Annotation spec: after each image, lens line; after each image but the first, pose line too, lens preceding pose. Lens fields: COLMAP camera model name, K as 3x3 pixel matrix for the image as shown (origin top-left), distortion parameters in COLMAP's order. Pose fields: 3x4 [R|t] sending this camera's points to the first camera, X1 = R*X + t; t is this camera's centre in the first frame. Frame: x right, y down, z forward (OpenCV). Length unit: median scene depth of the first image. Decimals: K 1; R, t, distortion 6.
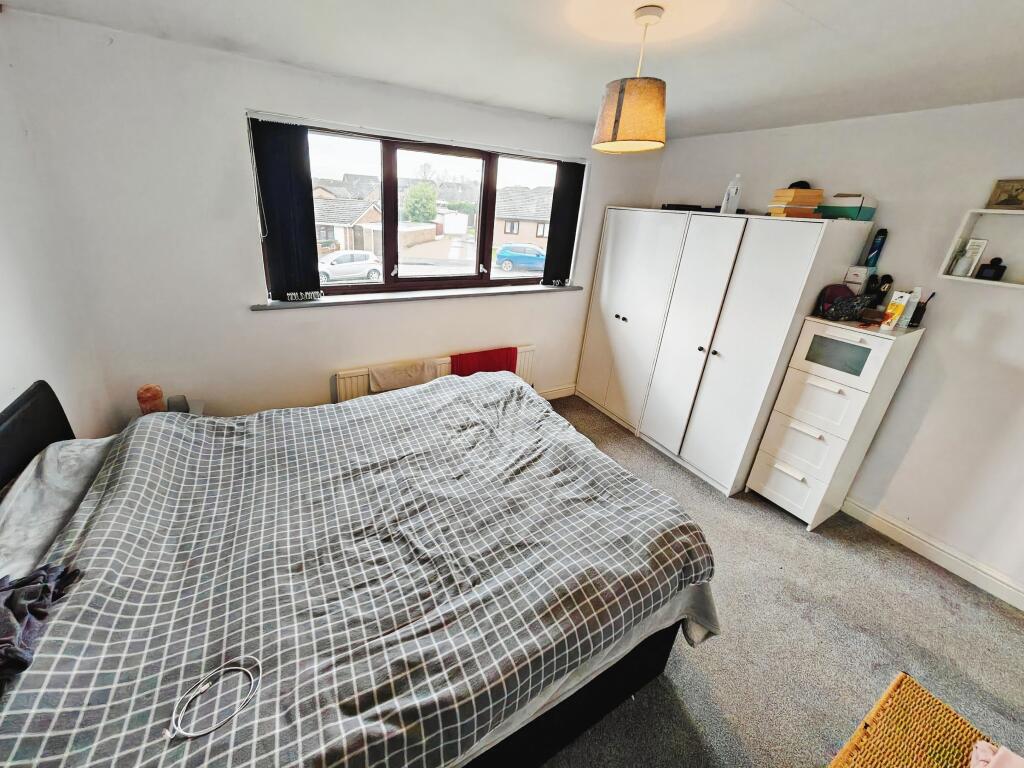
lens RADIAL K [[394.4, 0, 512.7], [0, 394.4, 353.4], [0, 0, 1]] dist [-0.000697, 0.000057]
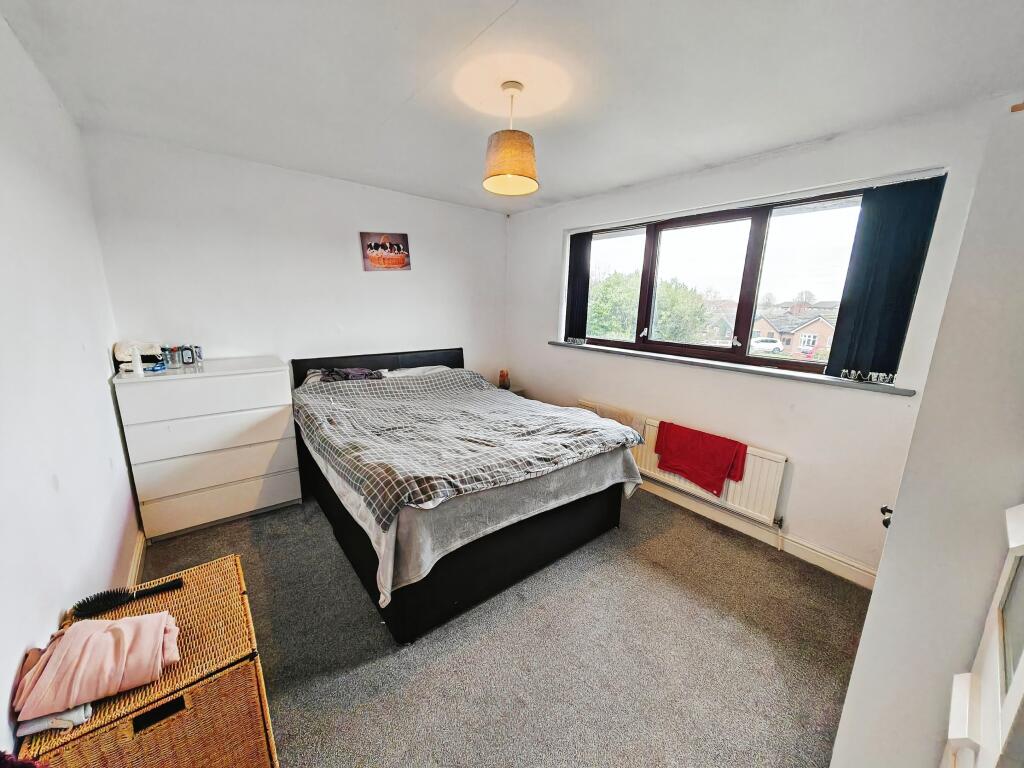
lens RADIAL K [[385.1, 0, 512.0], [0, 385.1, 384.0], [0, 0, 1]] dist [0.002443, 0.000225]
pose [[0.161461, 0.152028, -0.975099, 0.839496], [-0.359734, 0.929148, 0.085298, -0.030222], [0.918979, 0.337004, 0.204711, 0.509247]]
